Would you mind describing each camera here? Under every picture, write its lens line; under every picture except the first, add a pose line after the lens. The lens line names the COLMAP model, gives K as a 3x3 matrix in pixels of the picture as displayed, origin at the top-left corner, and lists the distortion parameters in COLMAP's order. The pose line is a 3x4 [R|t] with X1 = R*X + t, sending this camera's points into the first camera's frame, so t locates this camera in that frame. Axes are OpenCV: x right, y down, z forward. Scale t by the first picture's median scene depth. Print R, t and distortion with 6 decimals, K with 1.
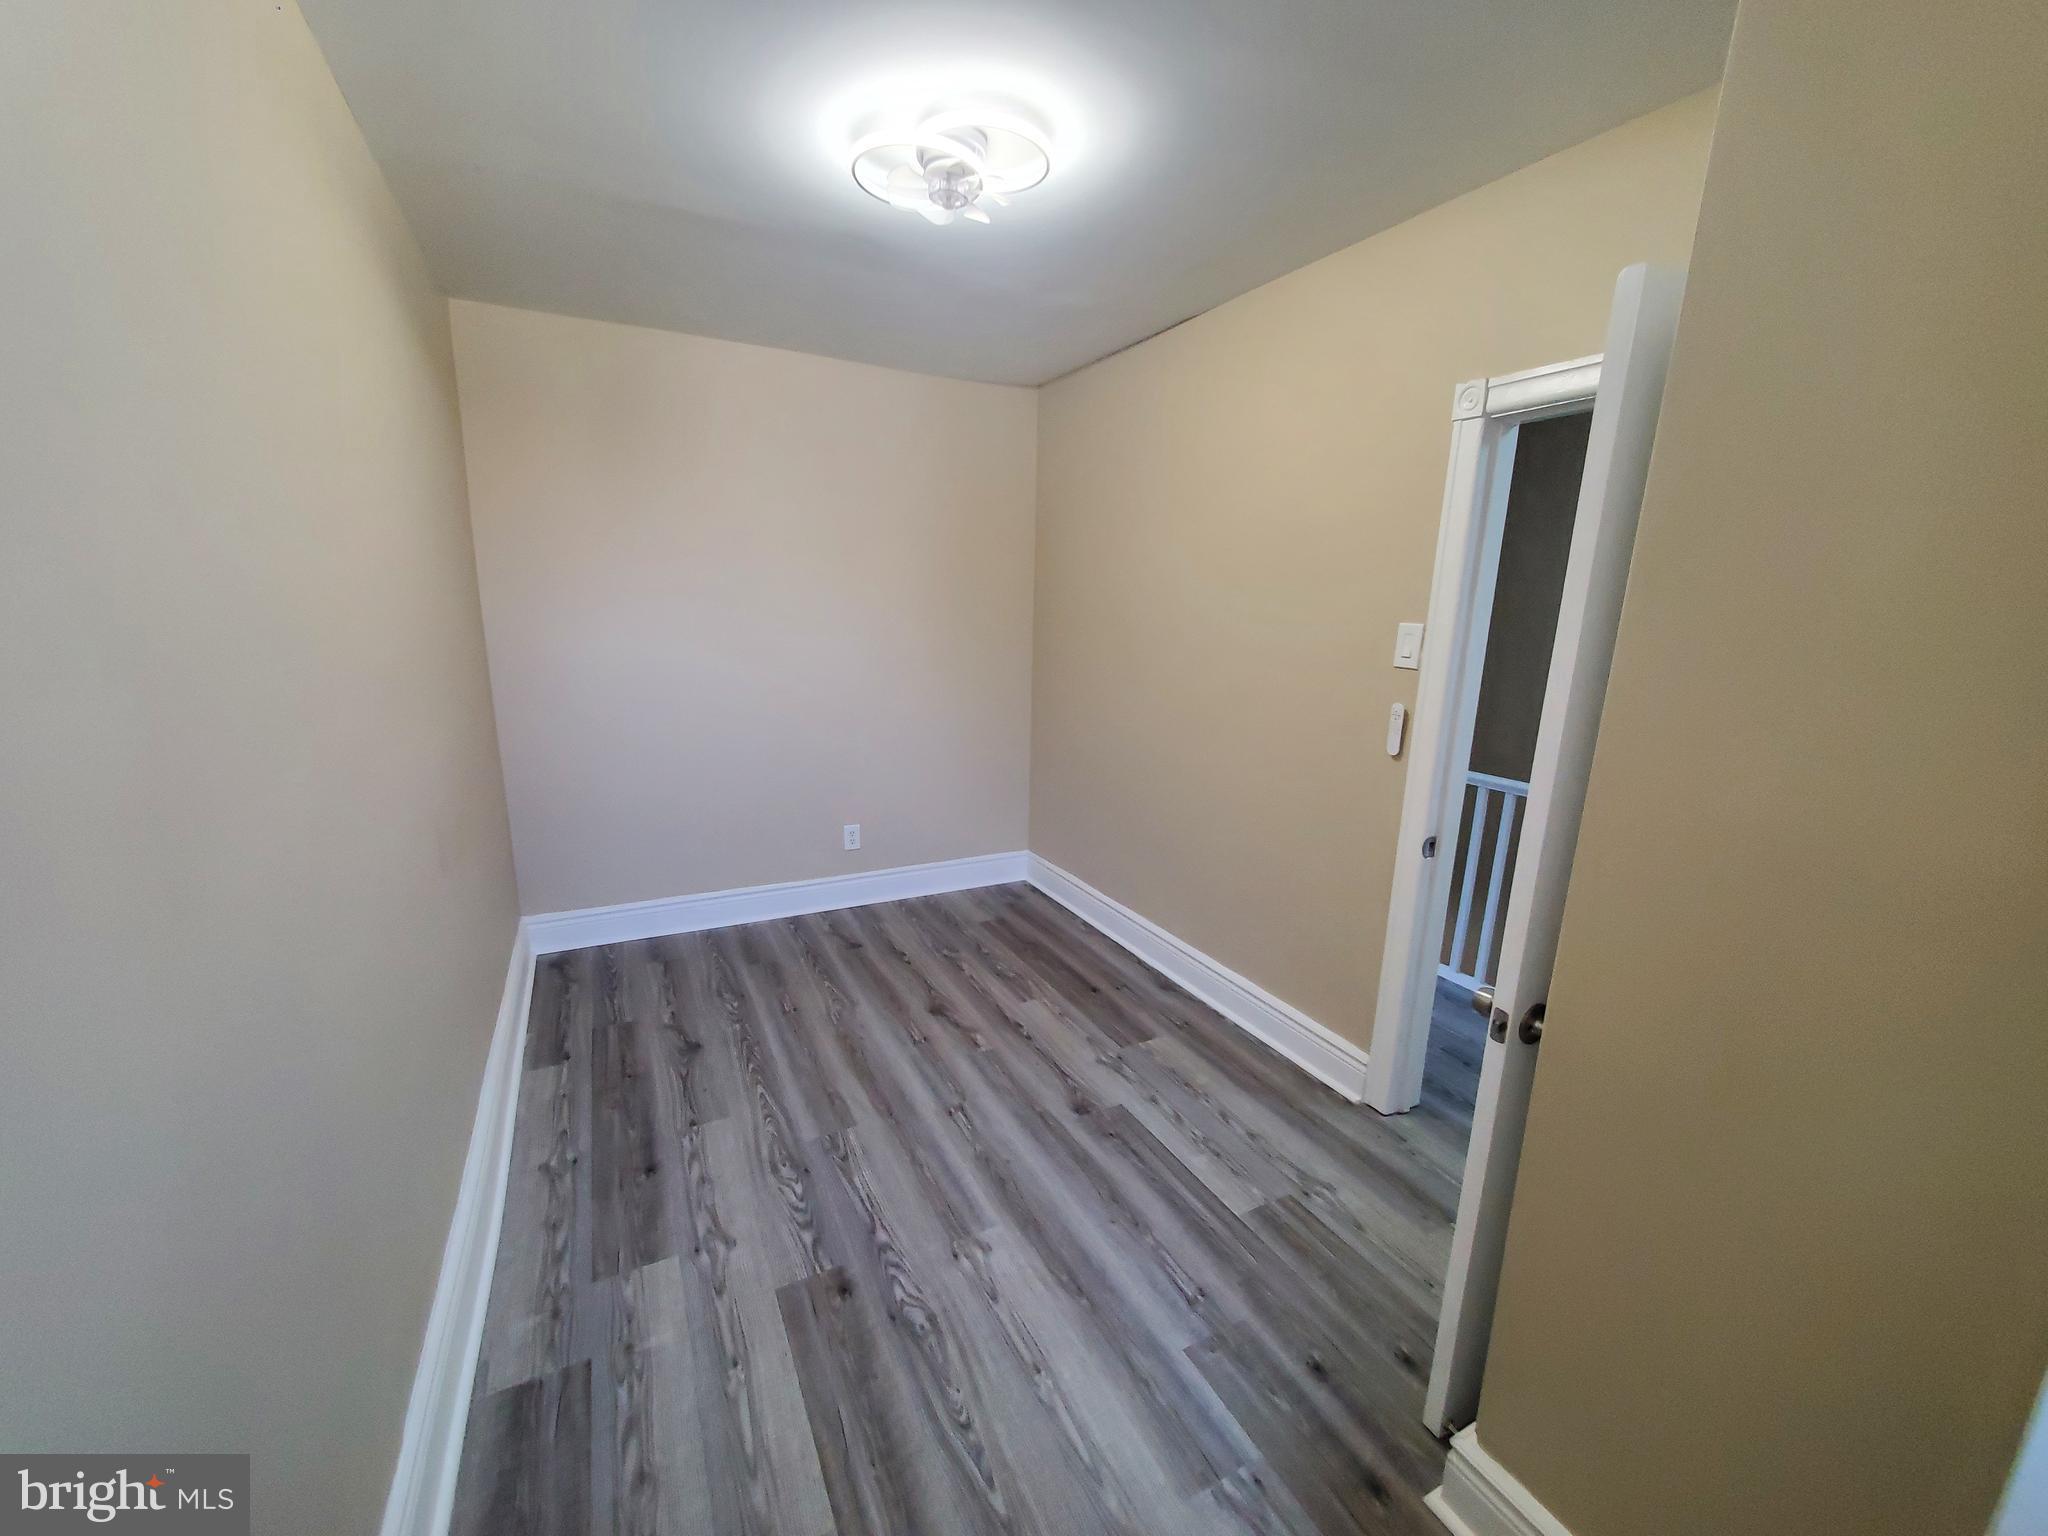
lens RADIAL K [[808.6, 0, 1016.2], [0, 808.6, 781.3], [0, 0, 1]] dist [0.001676, -0.000289]
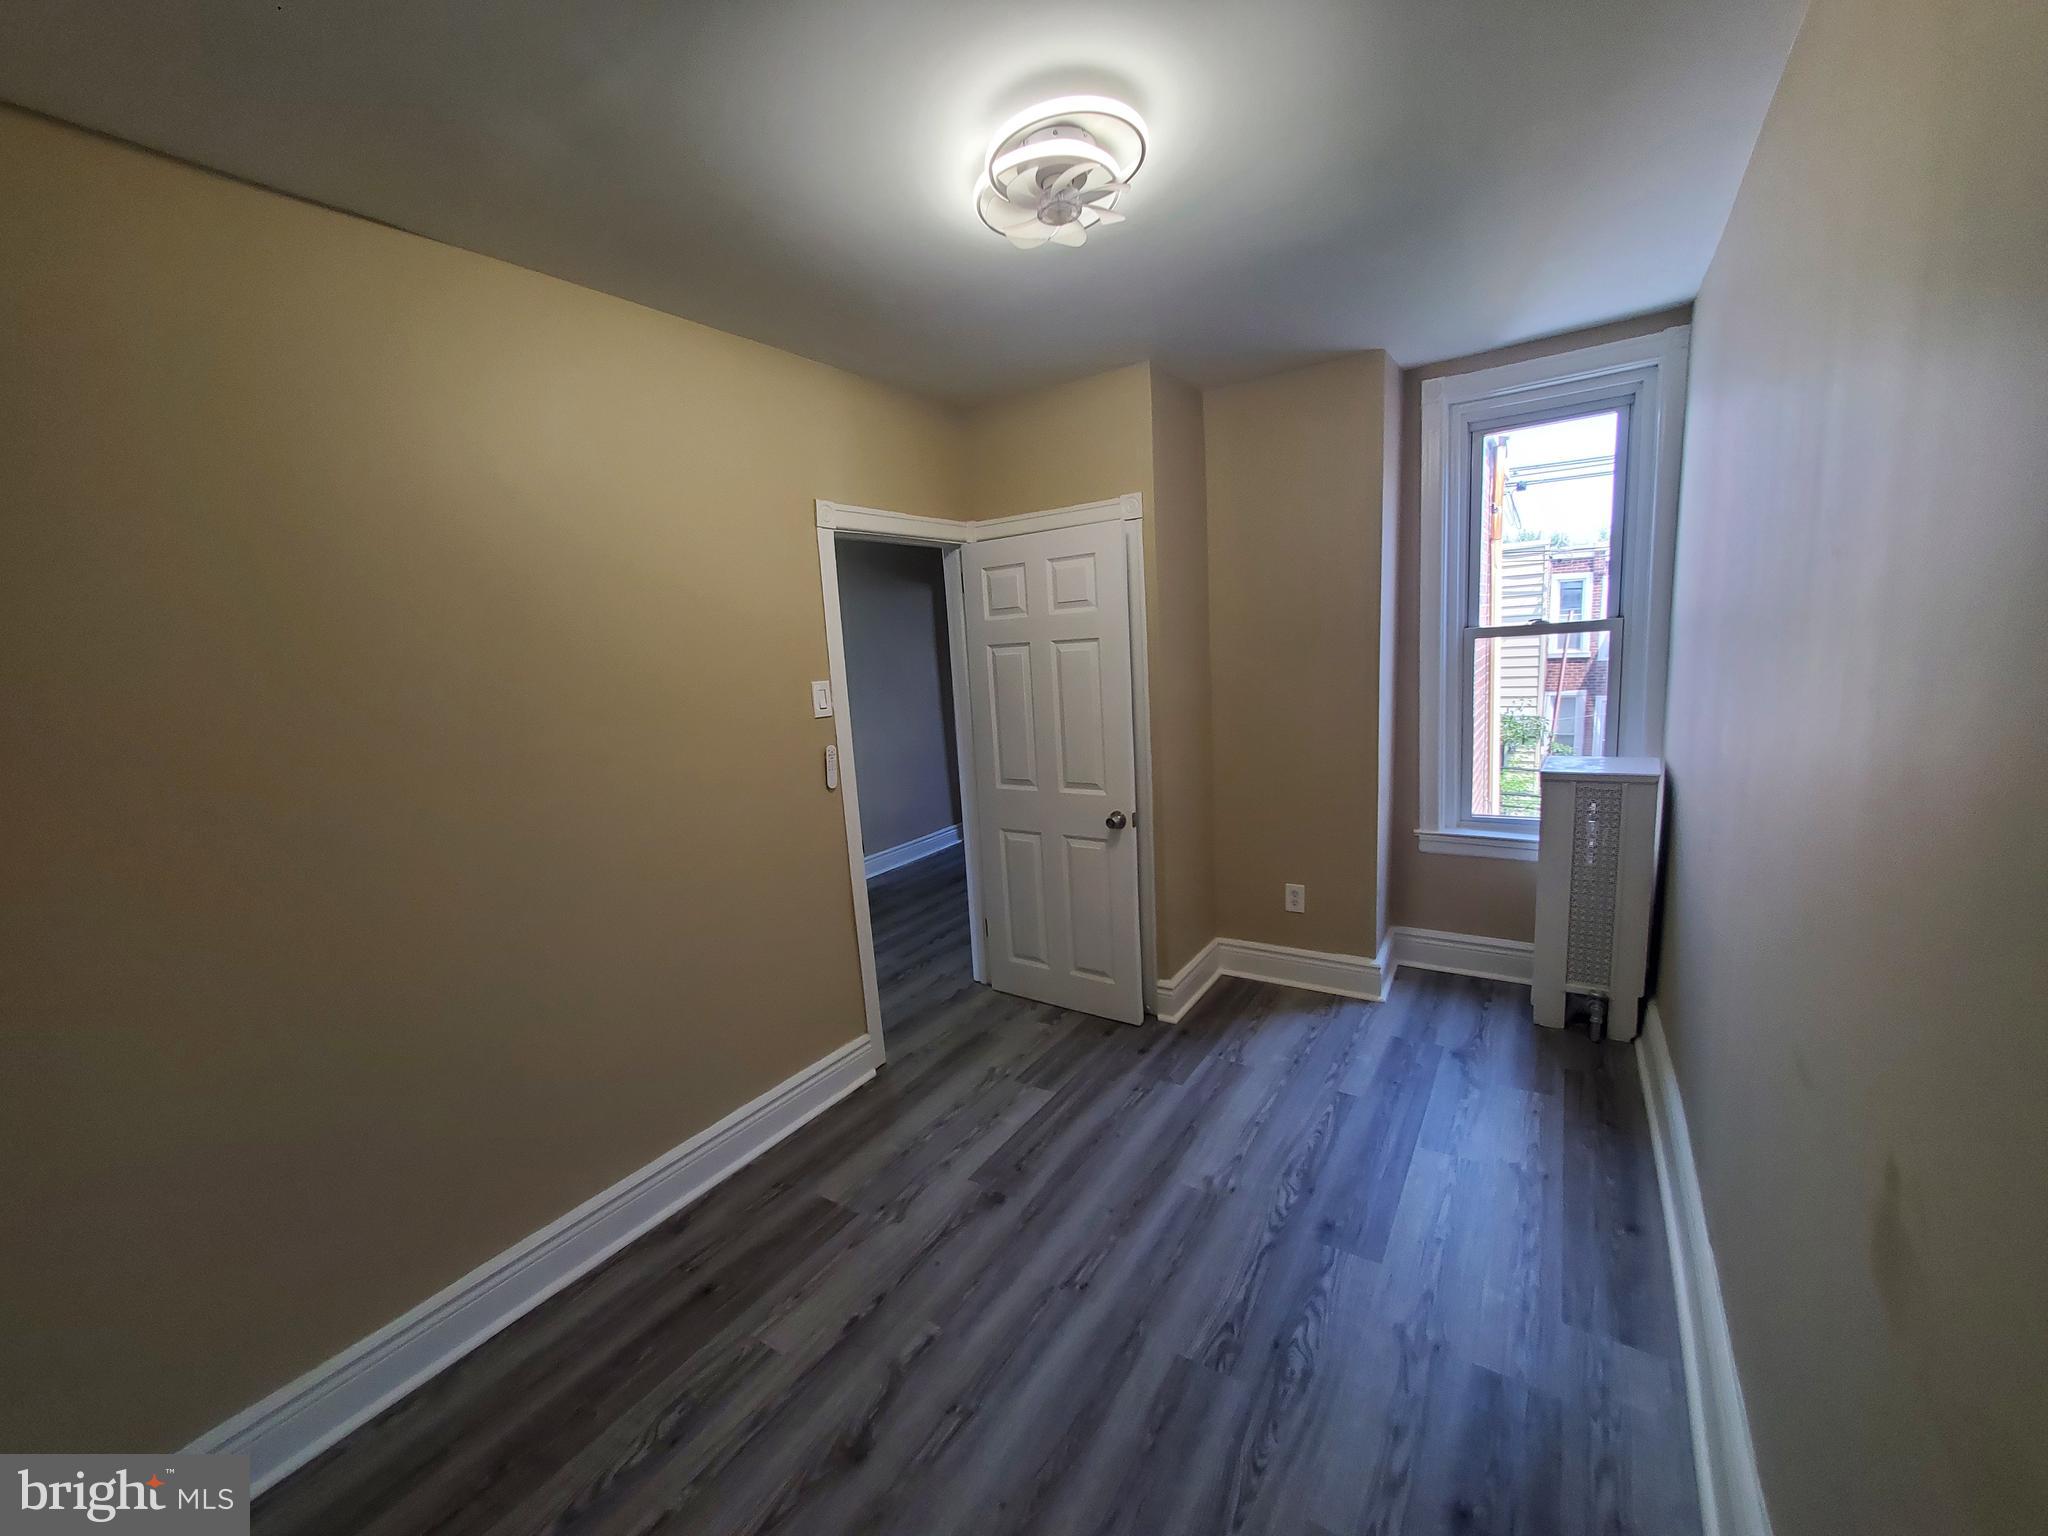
lens RADIAL K [[808.6, 0, 1016.7], [0, 808.6, 763.0], [0, 0, 1]] dist [0.001676, -0.000289]
pose [[-0.487514, -0.114531, 0.865571, -0.744483], [0.251854, 0.930774, 0.265010, -0.331517], [-0.836002, 0.347194, -0.424920, 1.318783]]
